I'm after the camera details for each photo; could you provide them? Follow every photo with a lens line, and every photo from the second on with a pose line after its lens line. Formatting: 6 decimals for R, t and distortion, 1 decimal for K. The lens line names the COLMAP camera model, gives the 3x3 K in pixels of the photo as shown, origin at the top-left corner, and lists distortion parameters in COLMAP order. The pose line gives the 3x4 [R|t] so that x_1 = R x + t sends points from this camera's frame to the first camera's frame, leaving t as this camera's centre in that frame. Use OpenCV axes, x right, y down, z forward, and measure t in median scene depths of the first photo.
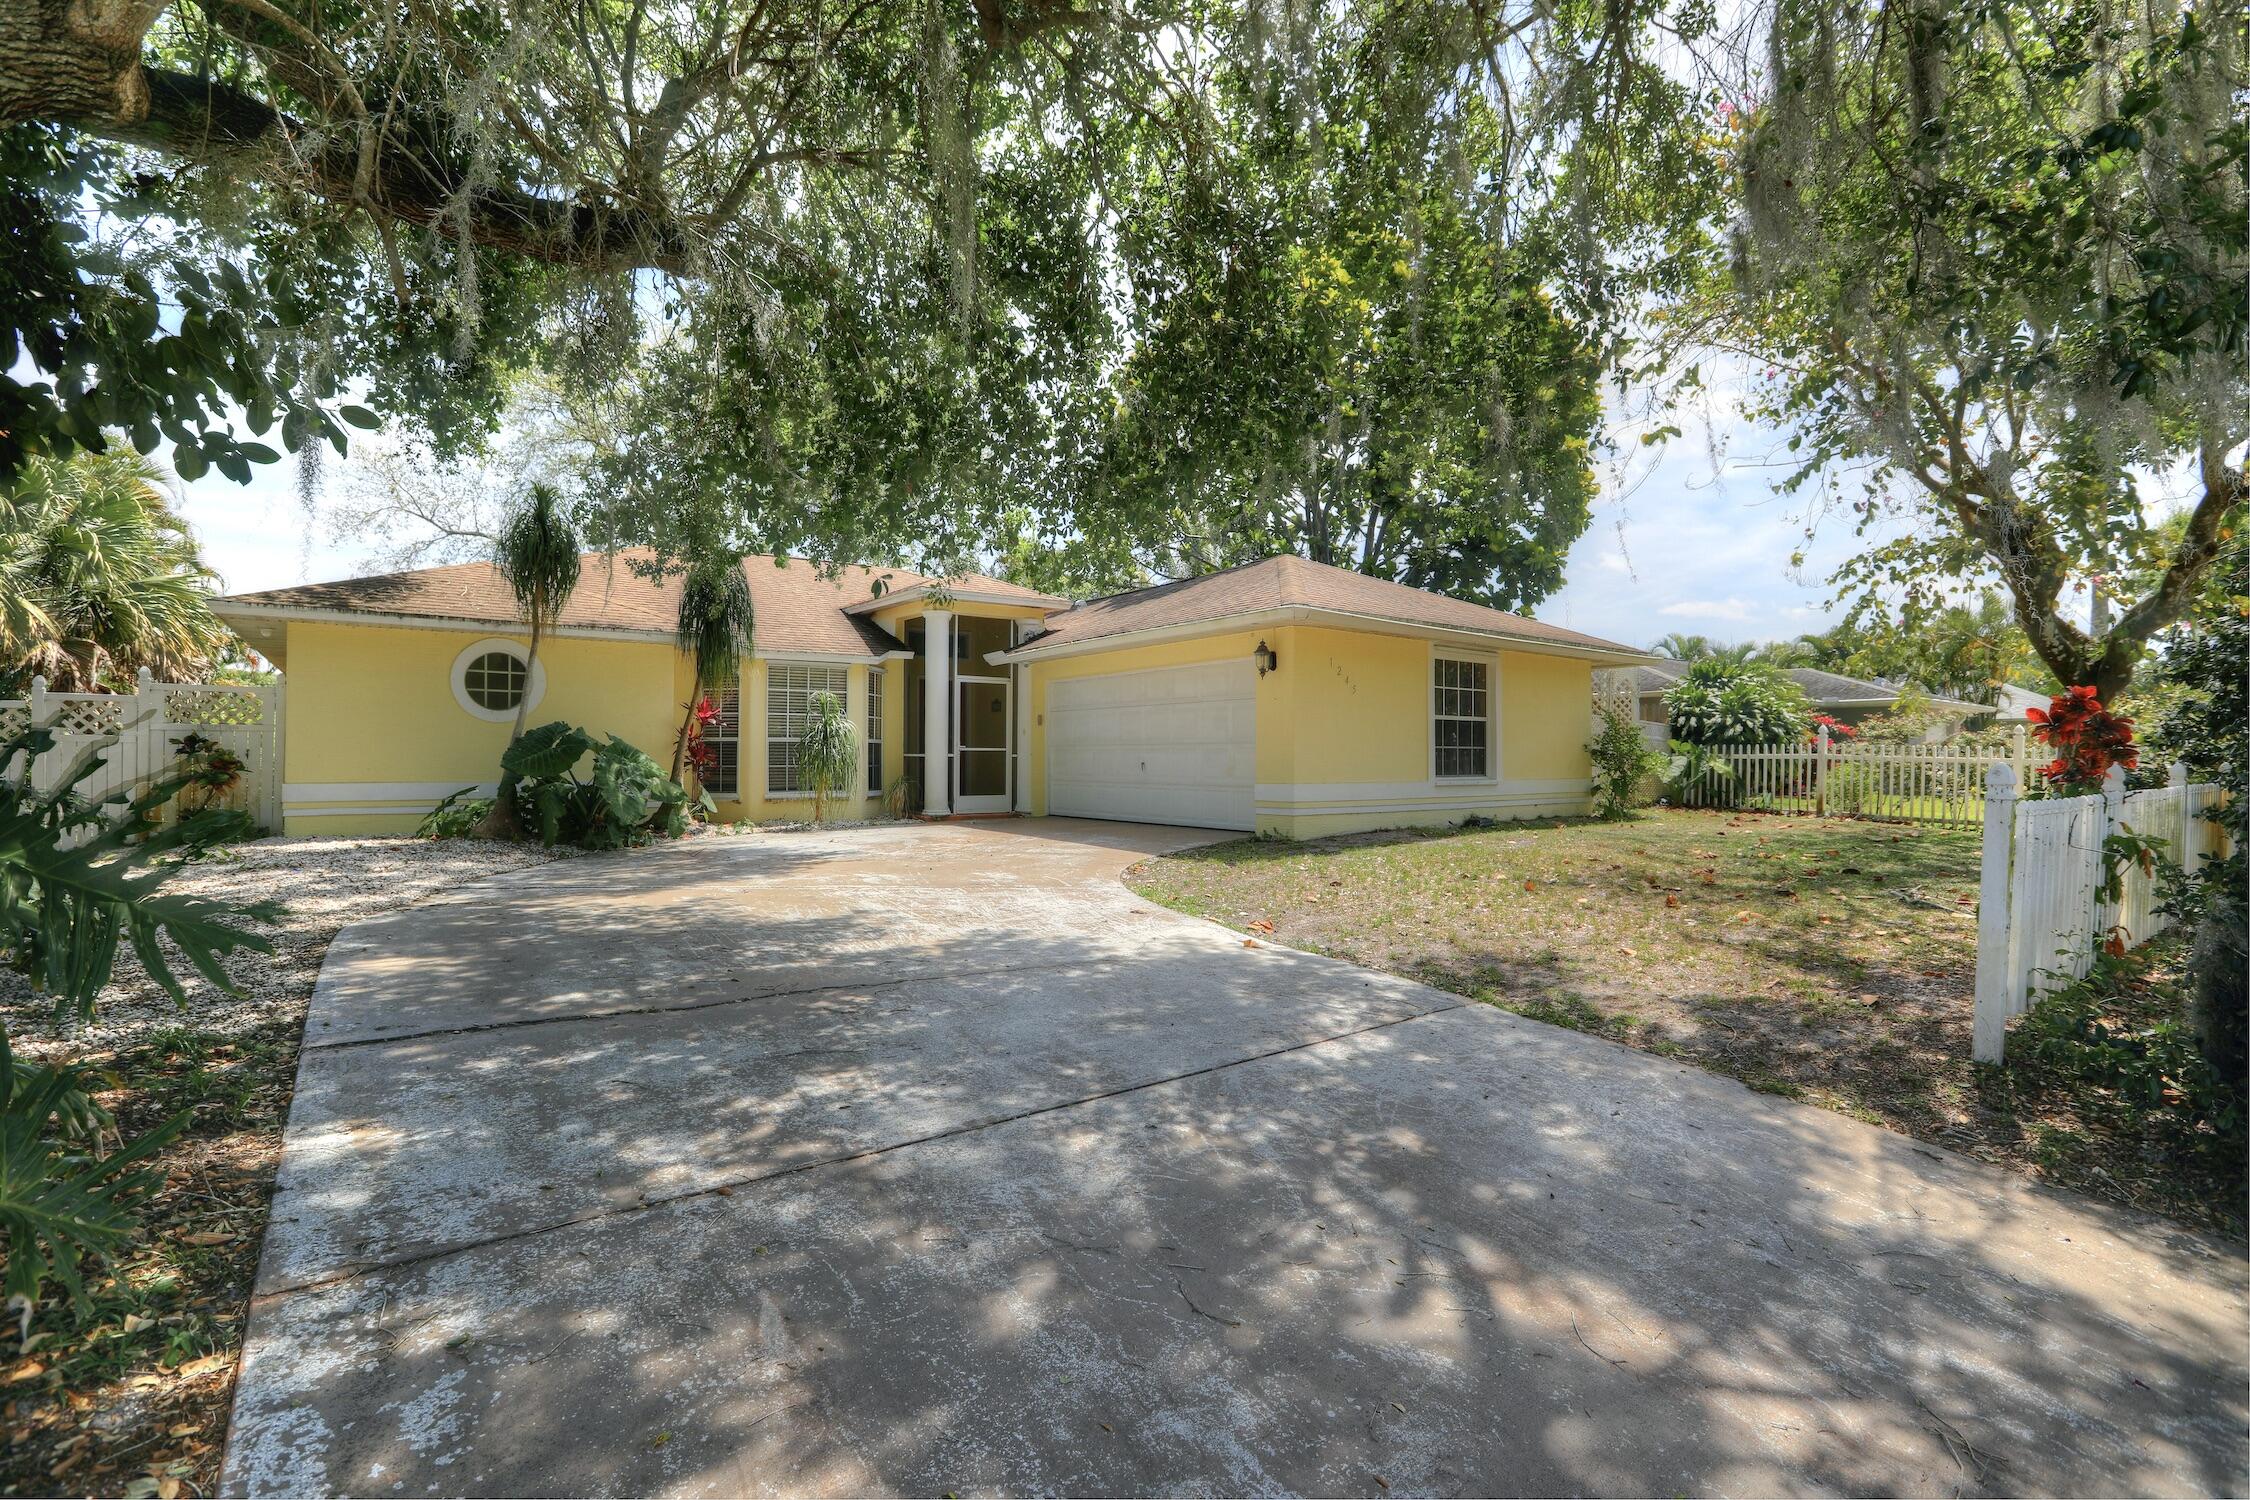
lens RADIAL K [[1041.3, 0, 1128.3], [0, 1041.3, 732.0], [0, 0, 1]] dist [-0.078287, 0.000000]
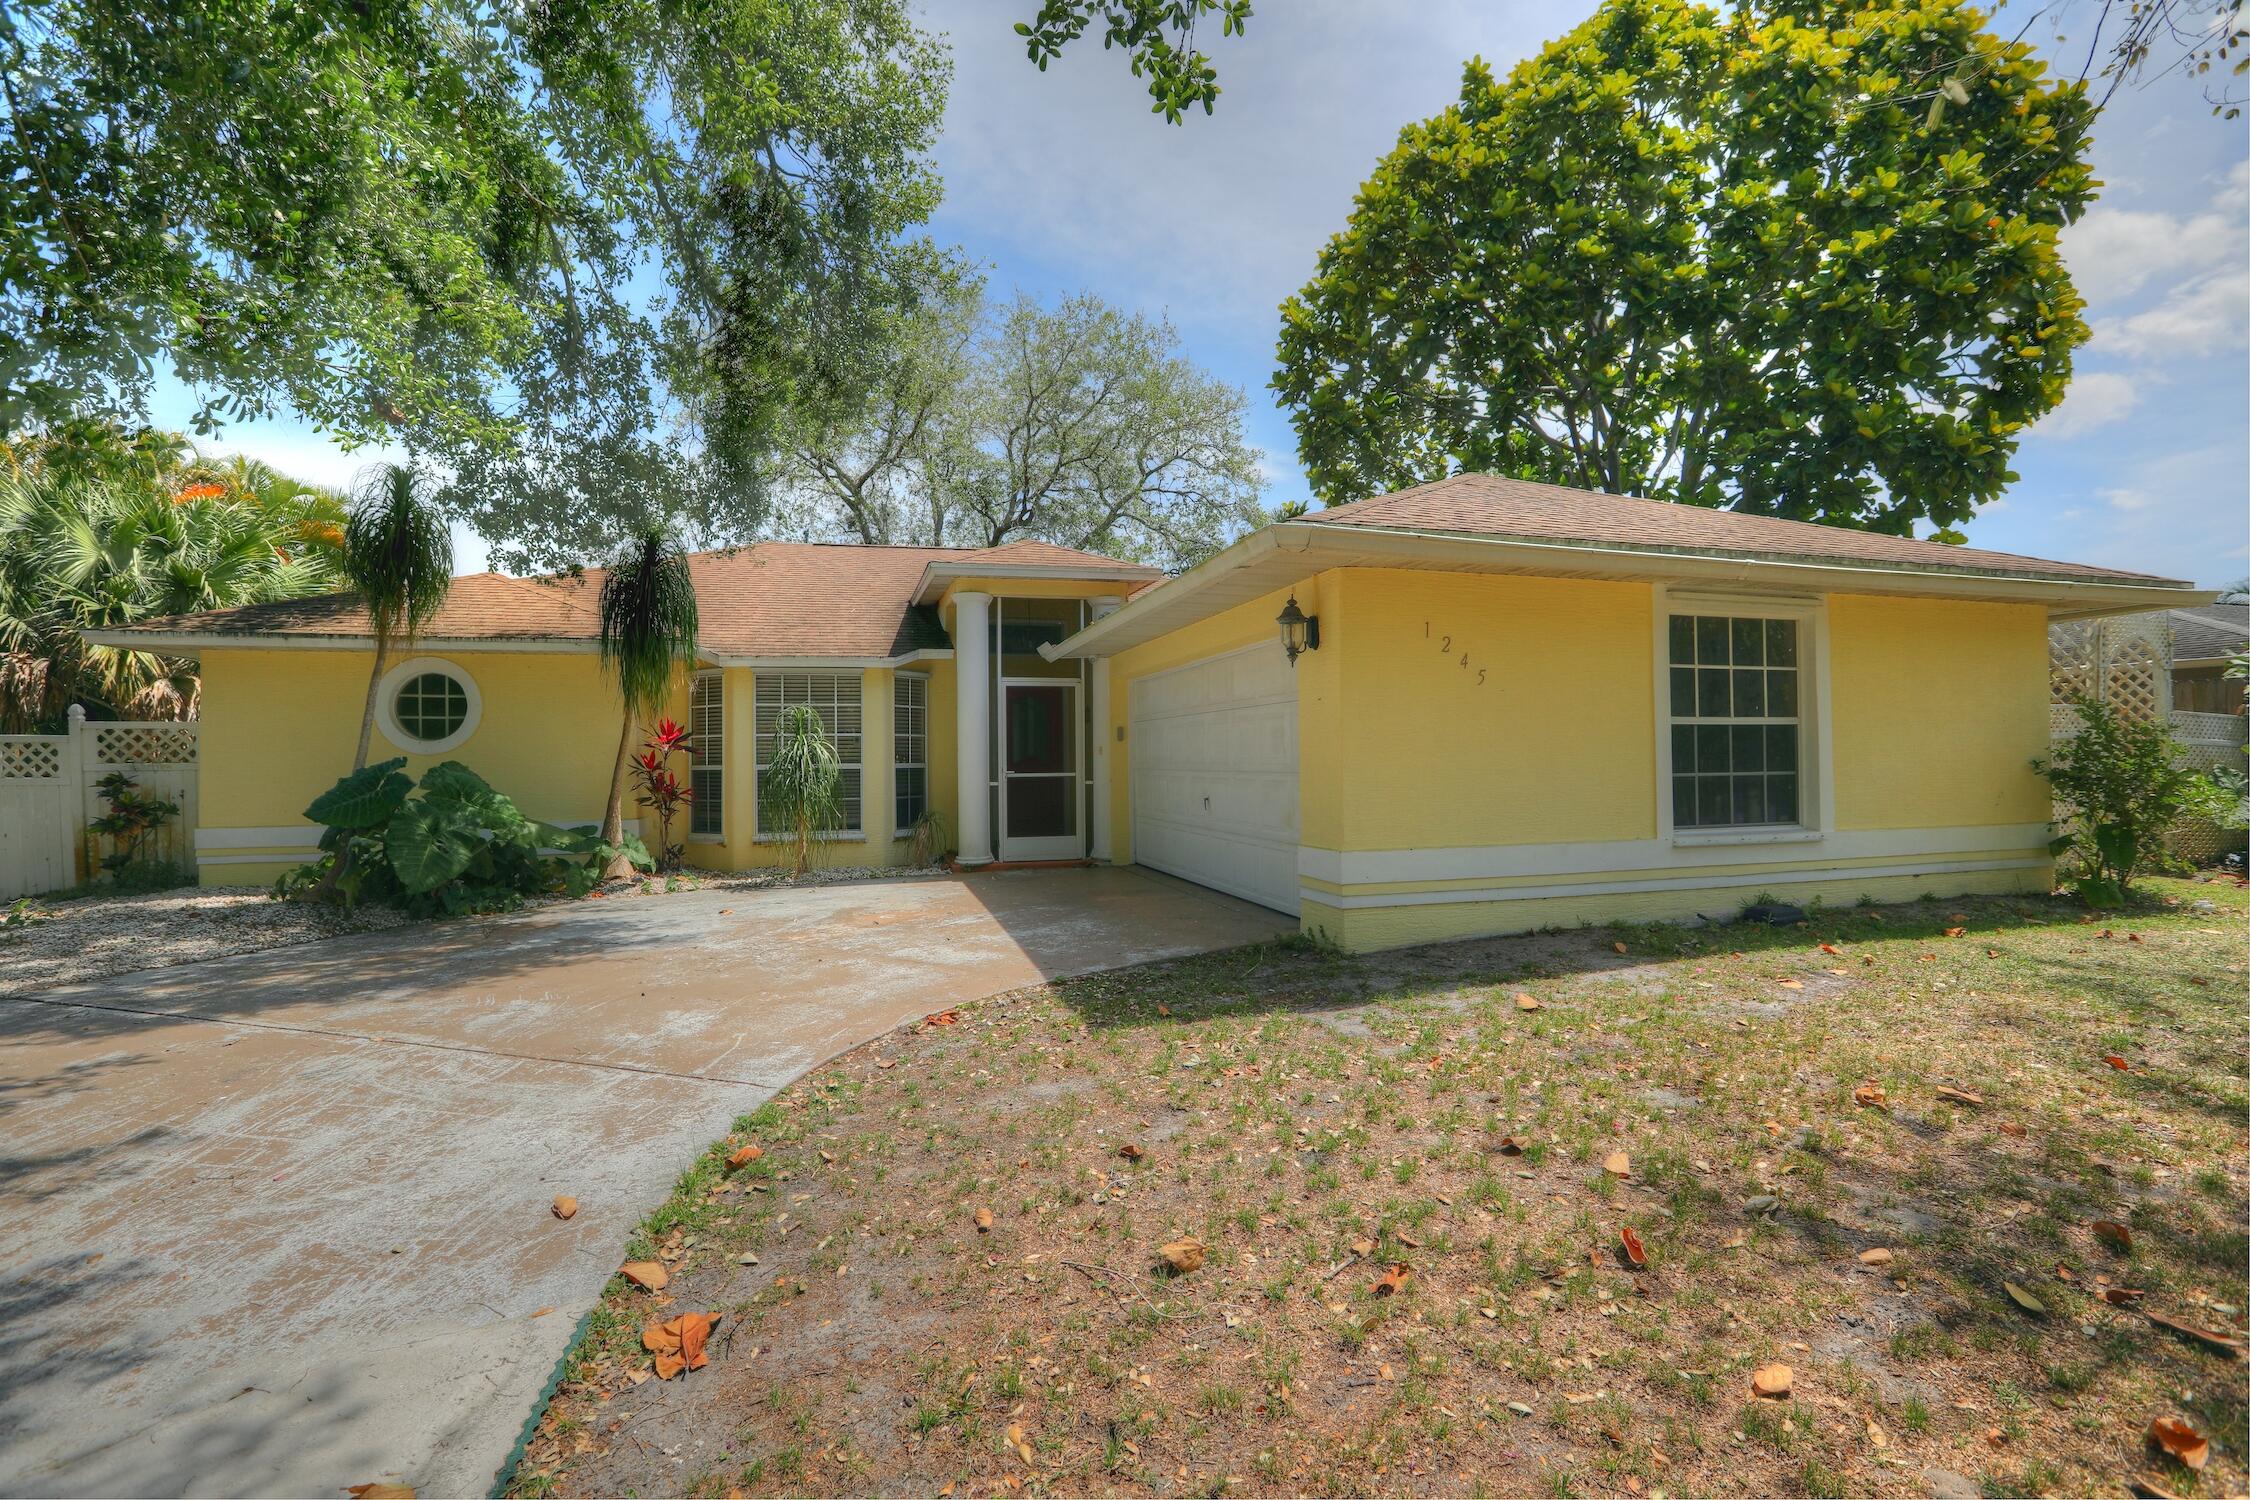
lens RADIAL K [[1039.7, 0, 1125.0], [0, 1039.7, 750.0], [0, 0, 1]] dist [-0.052131, 0.016523]
pose [[0.932014, -0.014642, -0.362127, 0.198101], [0.021308, 0.999669, 0.014420, -0.011580], [0.361796, -0.021156, 0.932017, 0.345517]]
